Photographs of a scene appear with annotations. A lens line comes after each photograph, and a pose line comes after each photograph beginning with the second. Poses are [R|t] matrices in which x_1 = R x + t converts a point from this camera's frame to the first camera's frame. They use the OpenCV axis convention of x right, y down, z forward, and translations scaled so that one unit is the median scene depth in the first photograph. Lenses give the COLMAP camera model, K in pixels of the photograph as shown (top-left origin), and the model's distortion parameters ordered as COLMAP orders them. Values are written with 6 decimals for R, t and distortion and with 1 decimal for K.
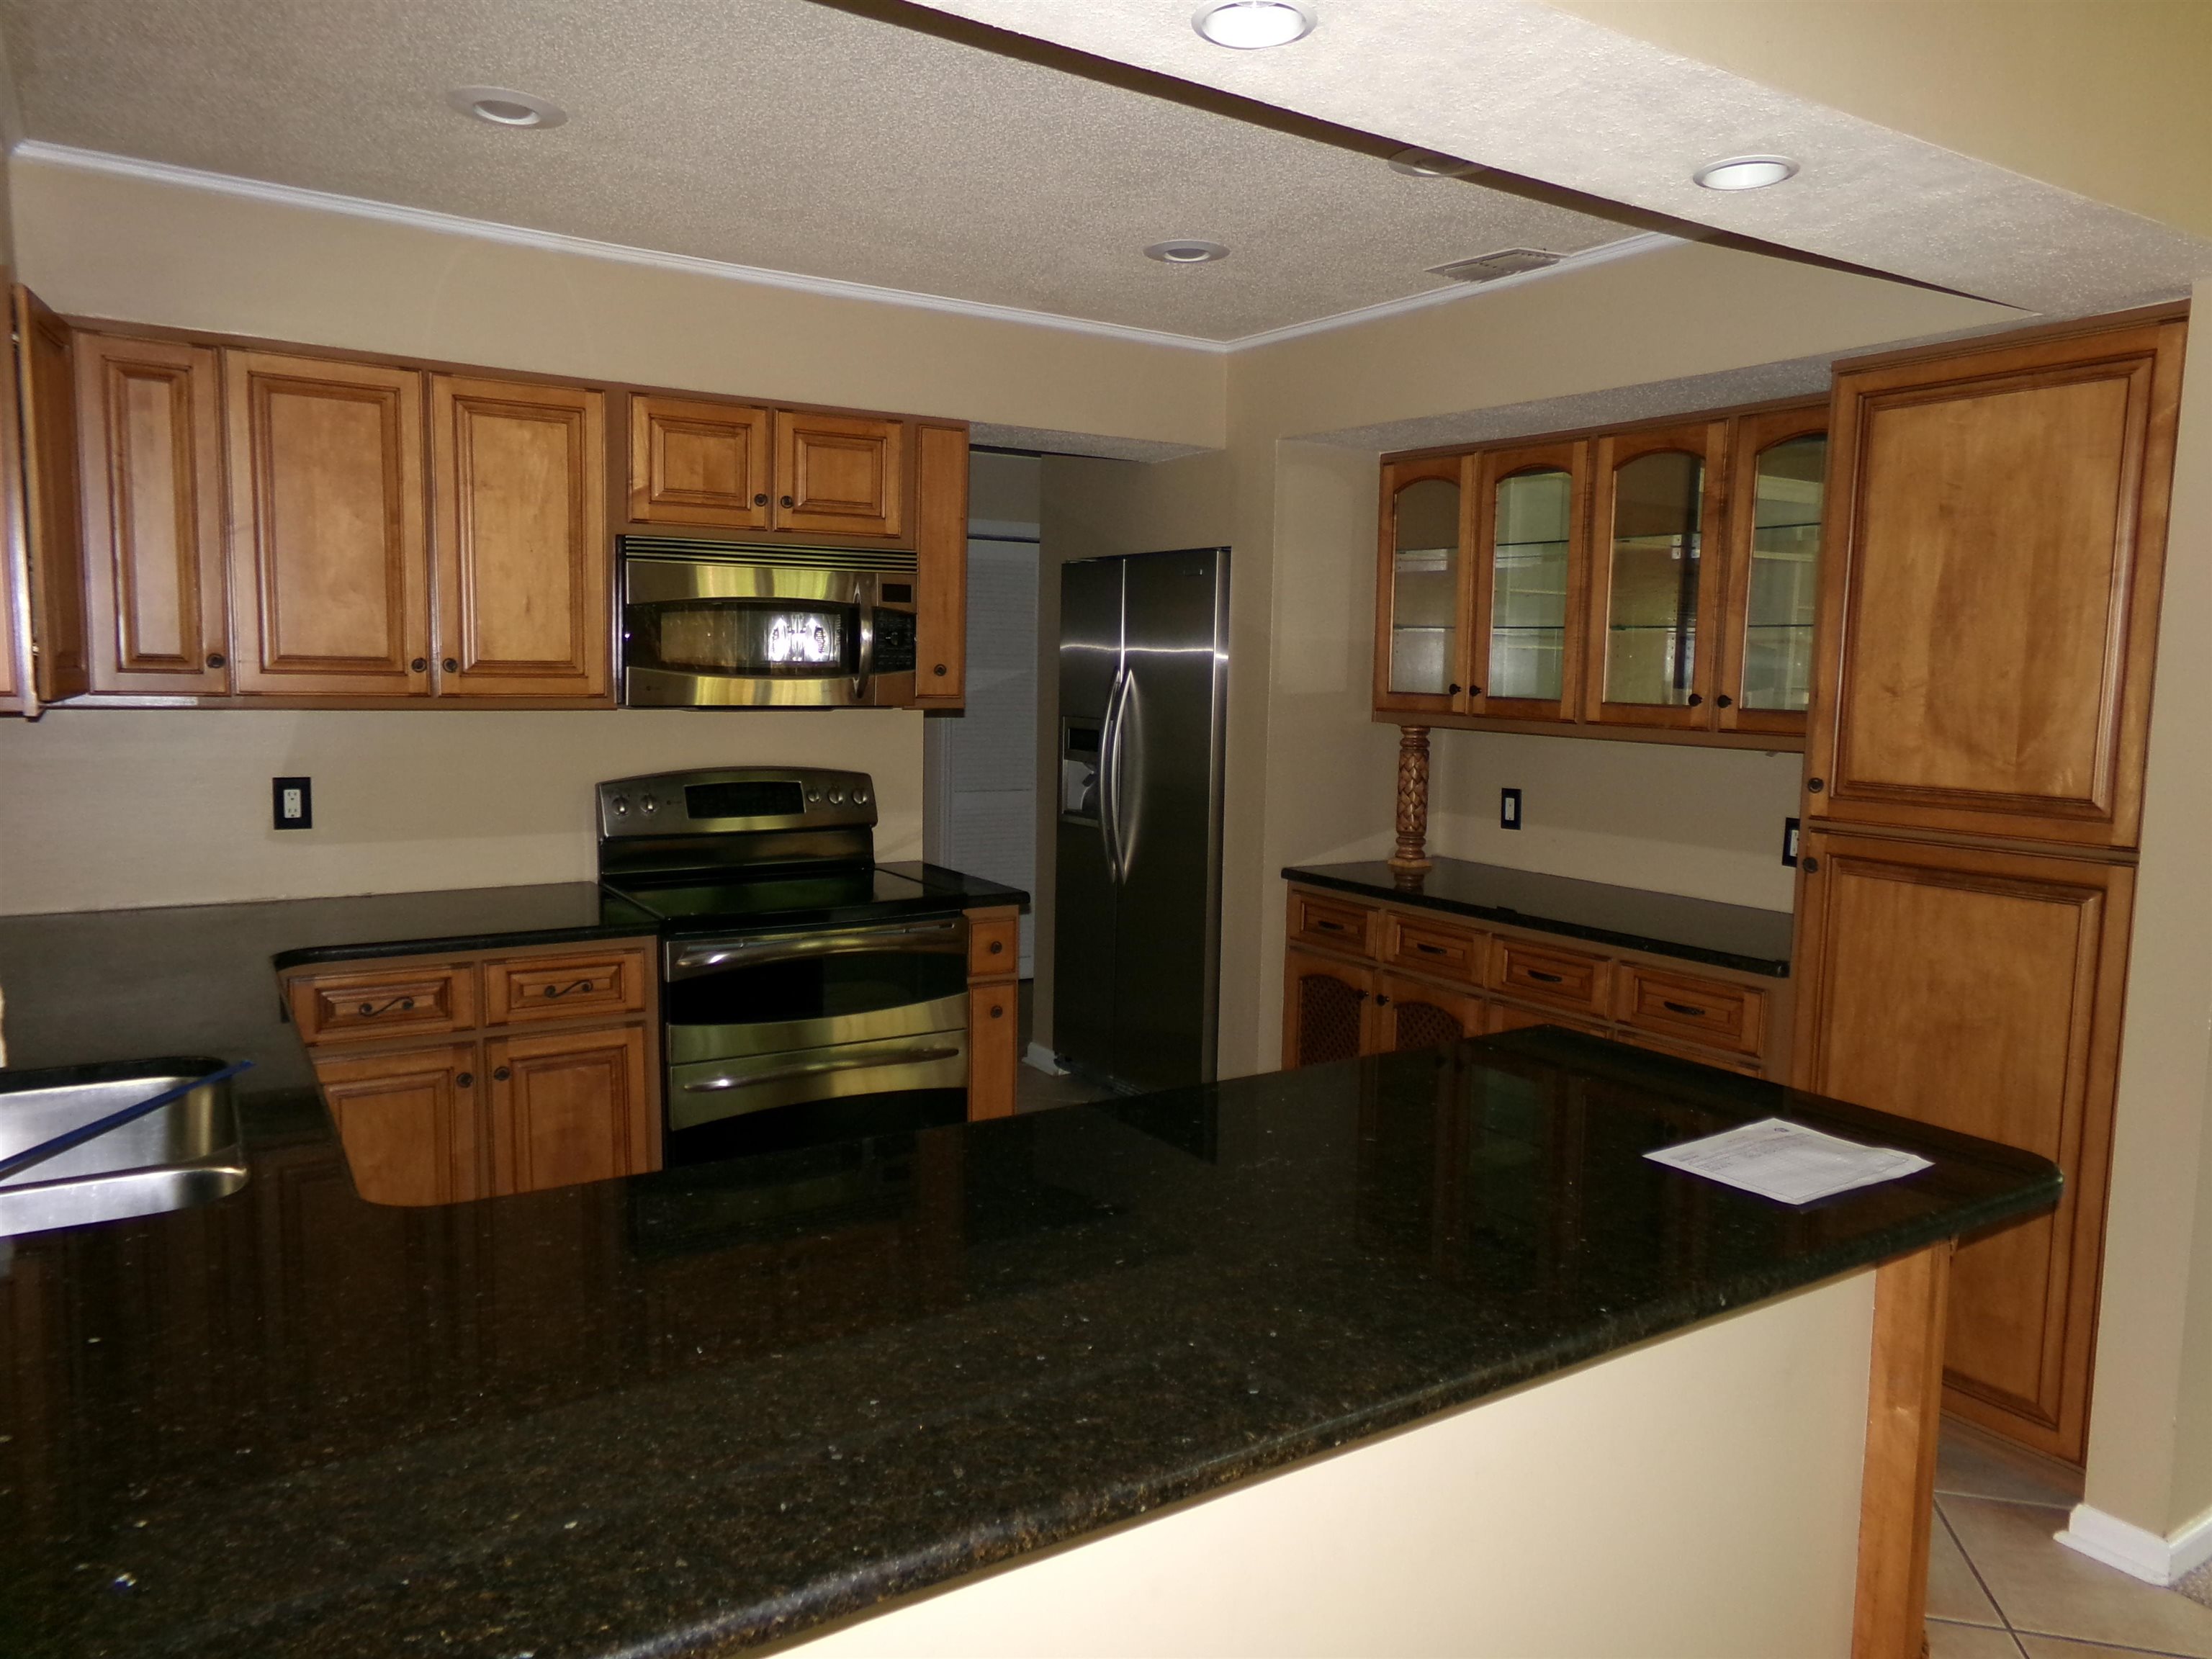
lens RADIAL K [[1511.0, 0, 1116.3], [0, 1511.0, 825.6], [0, 0, 1]] dist [0.009617, 0.004018]
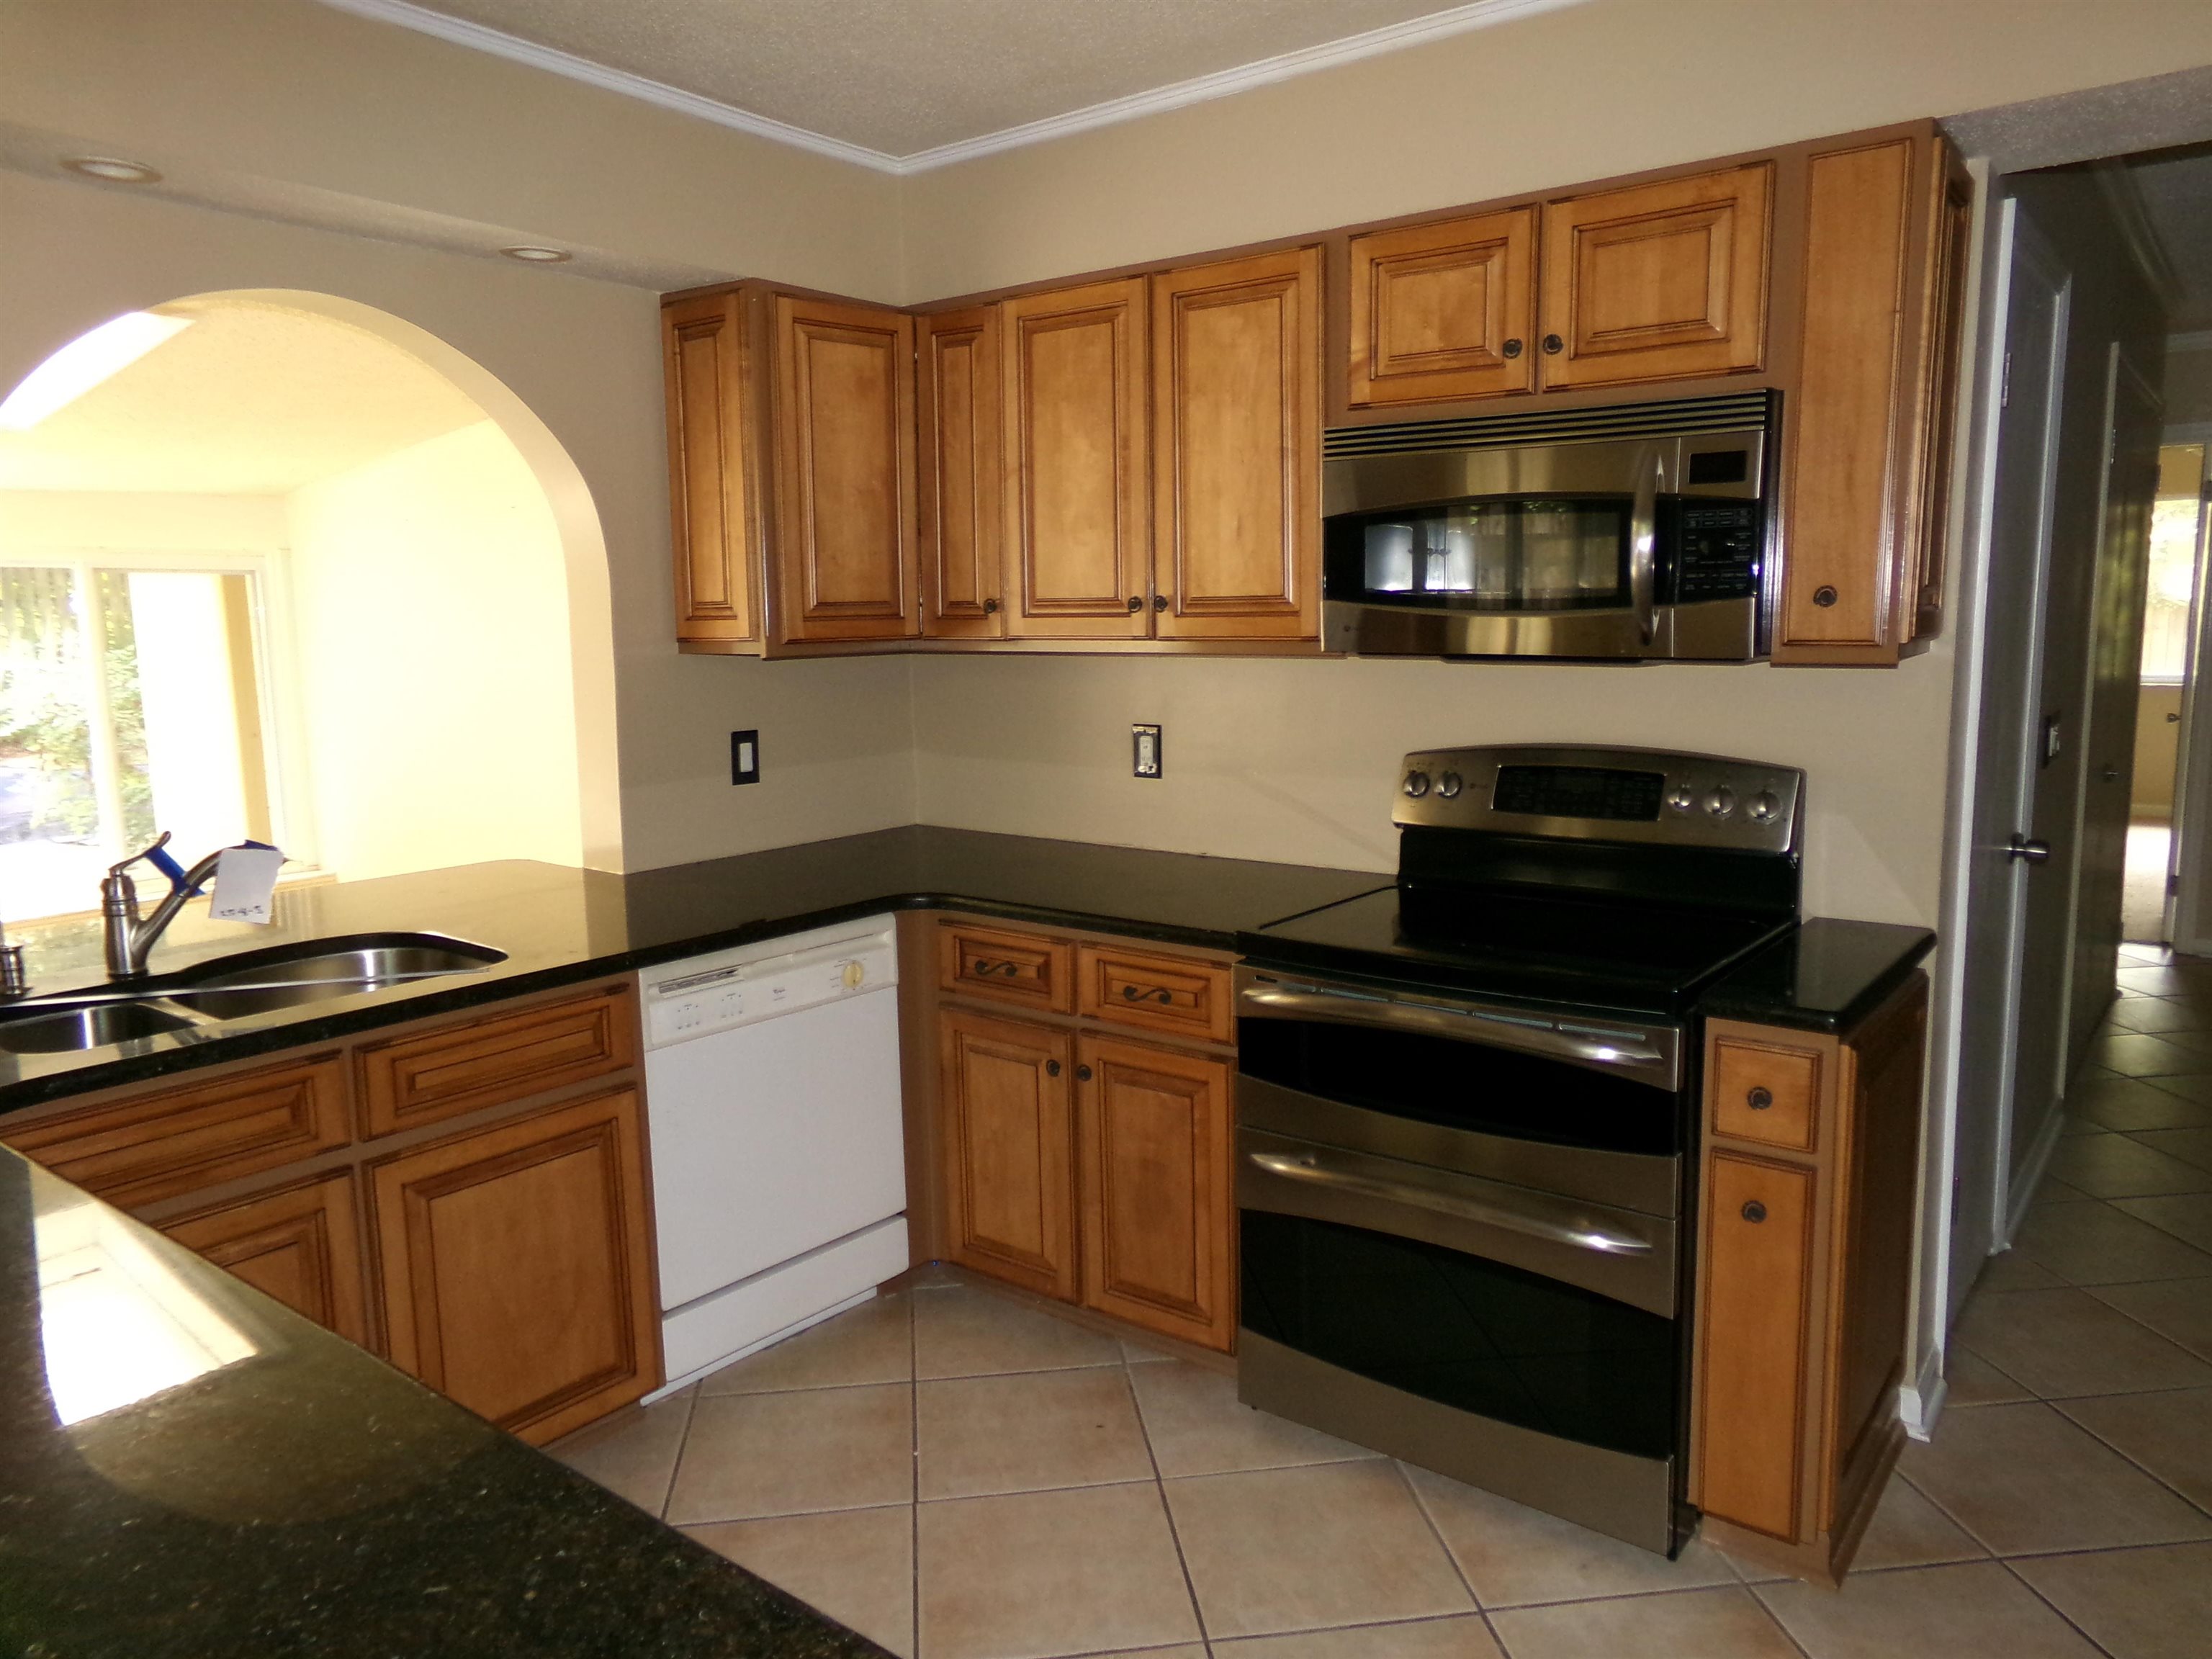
lens RADIAL K [[1538.1, 0, 1139.4], [0, 1538.1, 828.3], [0, 0, 1]] dist [-0.115371, 0.165227]
pose [[0.308731, 0.115711, -0.944085, 0.396610], [-0.087887, 0.991797, 0.092818, -0.056896], [0.947080, 0.054317, 0.316367, 0.693055]]
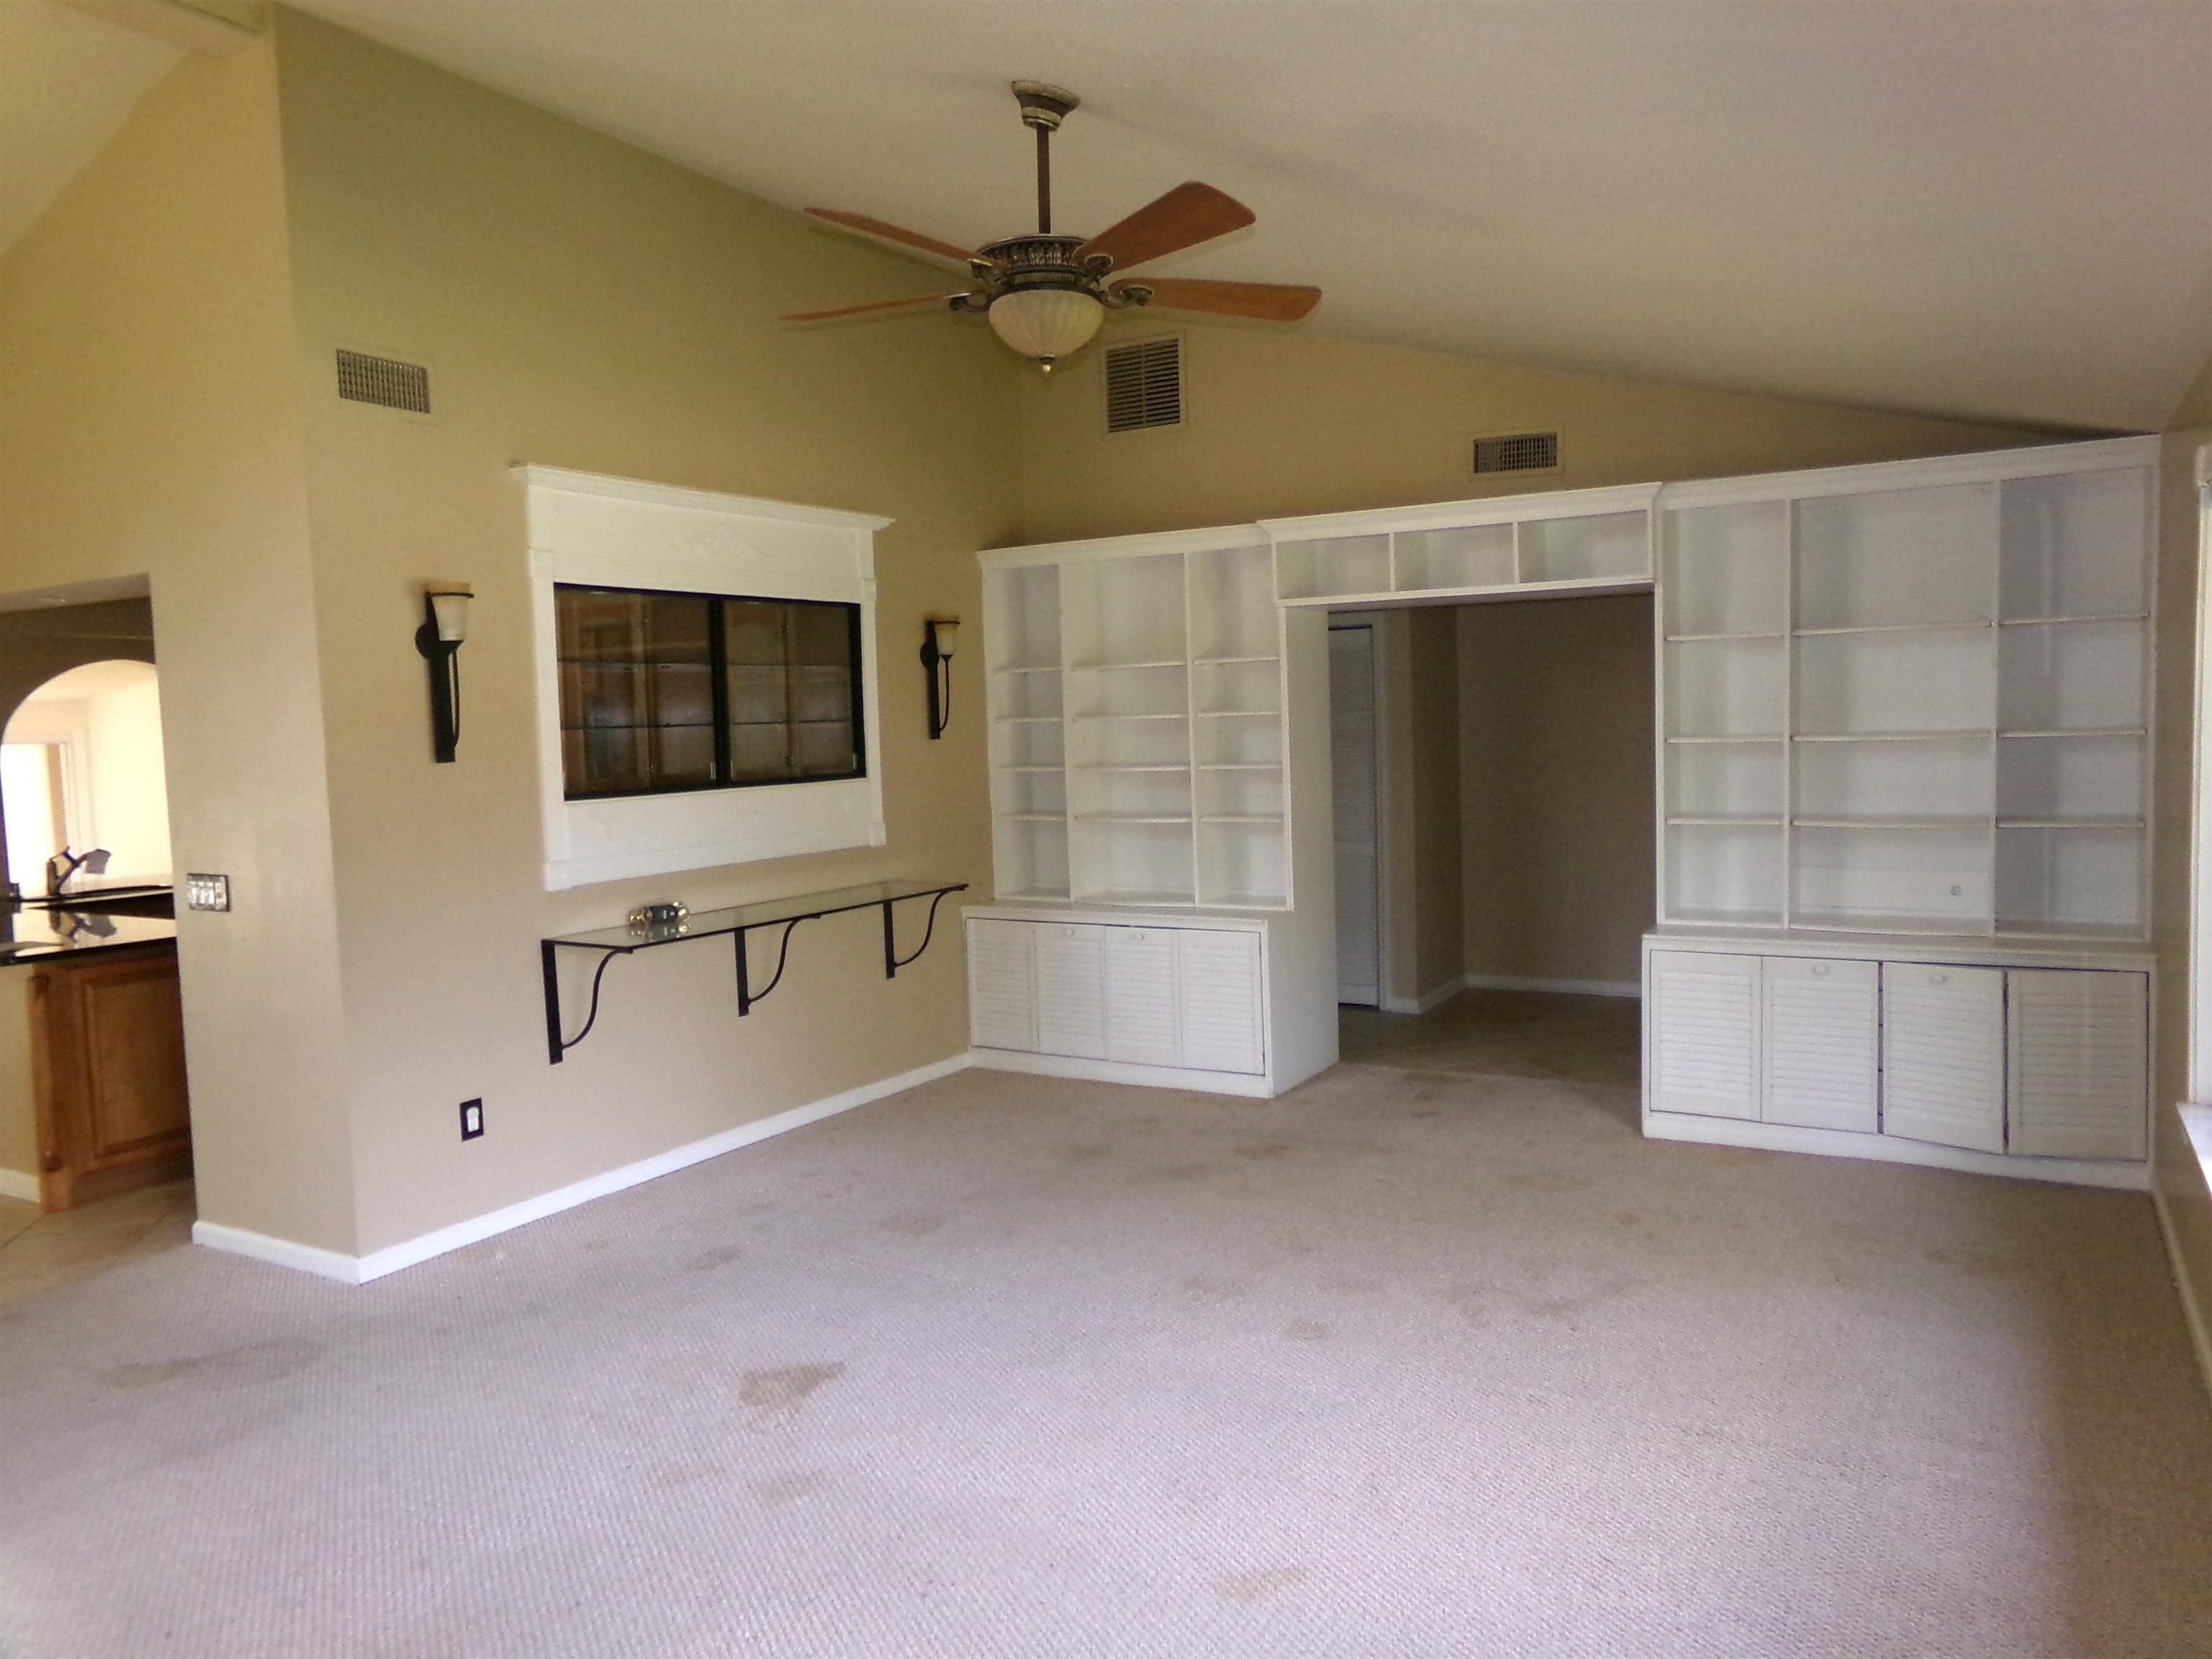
lens RADIAL K [[1538.1, 0, 1139.4], [0, 1538.1, 828.3], [0, 0, 1]] dist [-0.115371, 0.165227]
pose [[0.427636, 0.035455, -0.903255, 2.128375], [-0.071187, 0.997448, 0.005449, -0.094320], [0.901144, 0.061970, 0.429069, 0.925143]]
